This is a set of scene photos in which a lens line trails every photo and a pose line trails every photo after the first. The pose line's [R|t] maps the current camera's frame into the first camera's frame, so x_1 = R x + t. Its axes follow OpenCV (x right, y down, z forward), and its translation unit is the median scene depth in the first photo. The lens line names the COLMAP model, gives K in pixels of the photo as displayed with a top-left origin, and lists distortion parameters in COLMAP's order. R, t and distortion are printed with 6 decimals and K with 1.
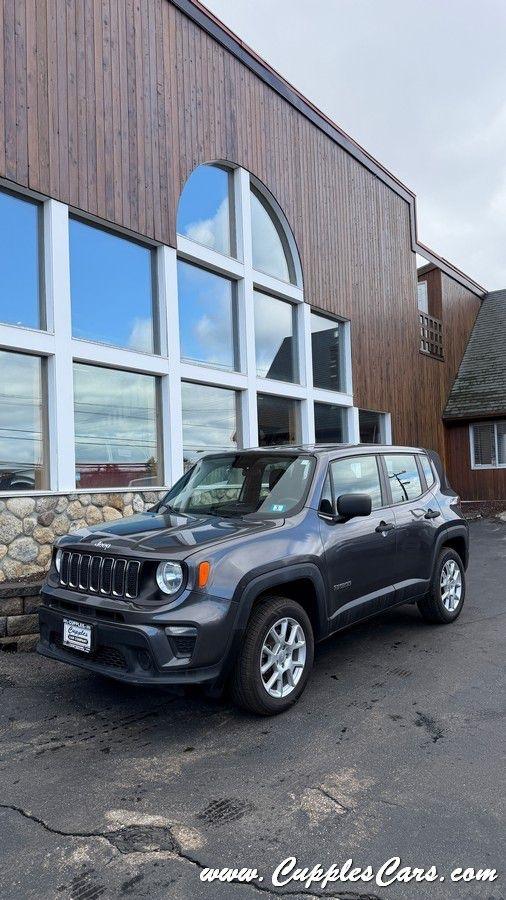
lens RADIAL K [[624.3, 0, 253.0], [0, 624.3, 450.0], [0, 0, 1]] dist [0.091597, -0.116347]
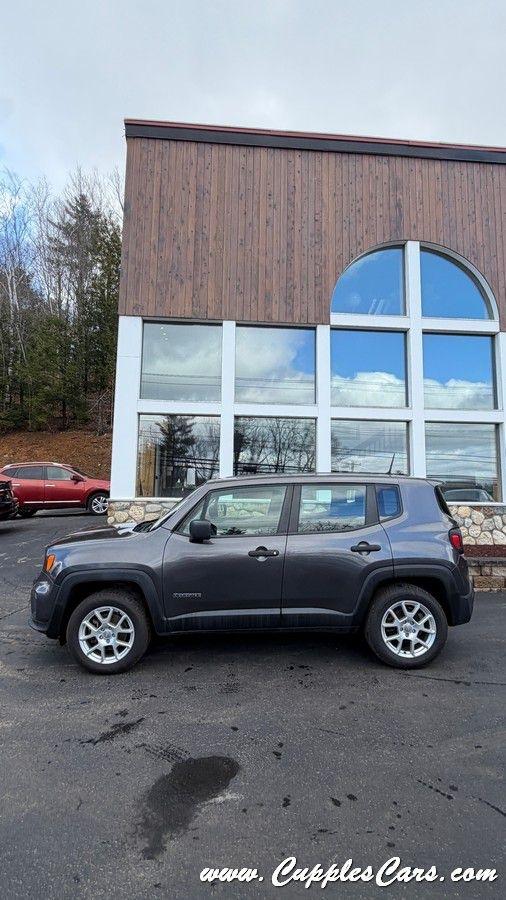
lens RADIAL K [[416.4, 0, 253.0], [0, 416.4, 450.0], [0, 0, 1]] dist [0.000026, -0.000349]
pose [[0.651057, -0.034047, -0.758265, 0.960793], [0.006573, 0.999209, -0.039221, -0.034795], [0.759000, 0.020551, 0.650766, 0.650504]]
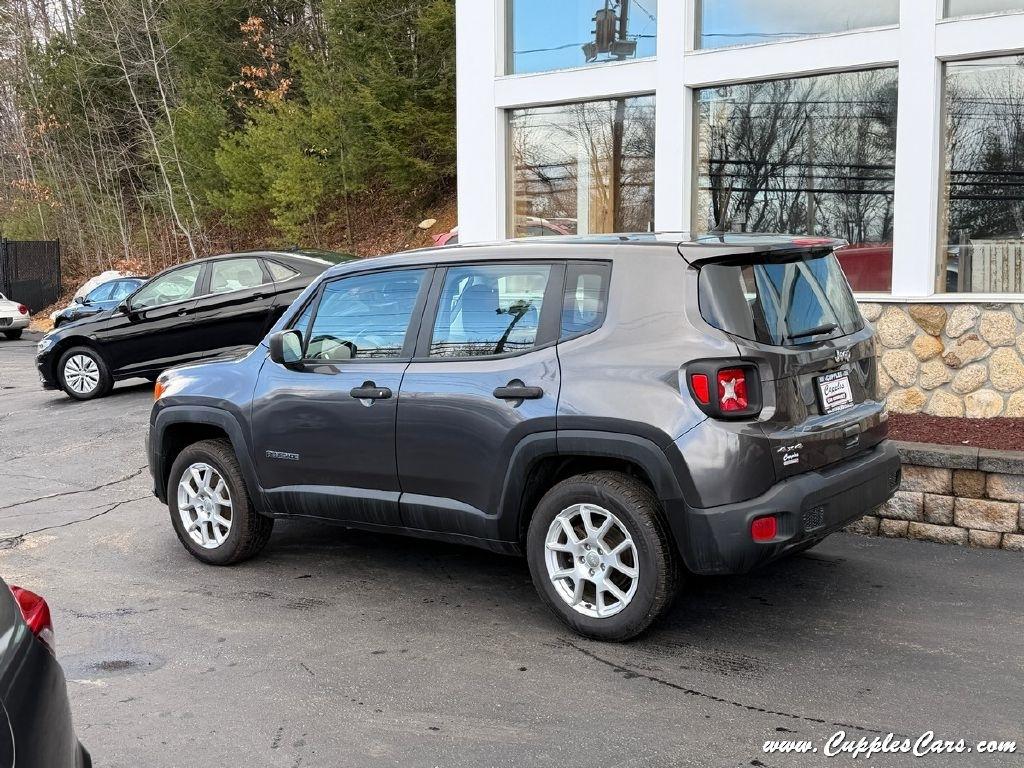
lens RADIAL K [[1150.4, 0, 512.0], [0, 1150.4, 384.0], [0, 0, 1]] dist [0.131628, -0.044000]
pose [[0.027292, 0.128139, -0.991381, 1.662380], [0.060671, 0.989709, 0.129593, -0.023826], [0.997785, -0.063685, 0.019237, 1.419439]]
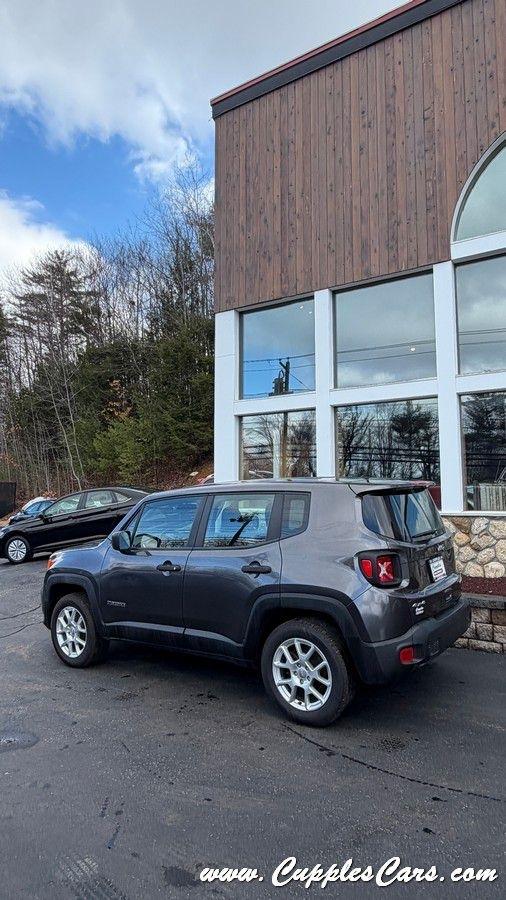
lens RADIAL K [[545.7, 0, 253.0], [0, 545.7, 450.0], [0, 0, 1]] dist [-0.000457, -0.001123]
pose [[0.065075, -0.054371, -0.996398, 1.439976], [0.055369, 0.997173, -0.050797, -0.021360], [0.996343, -0.051864, 0.067902, 1.386262]]
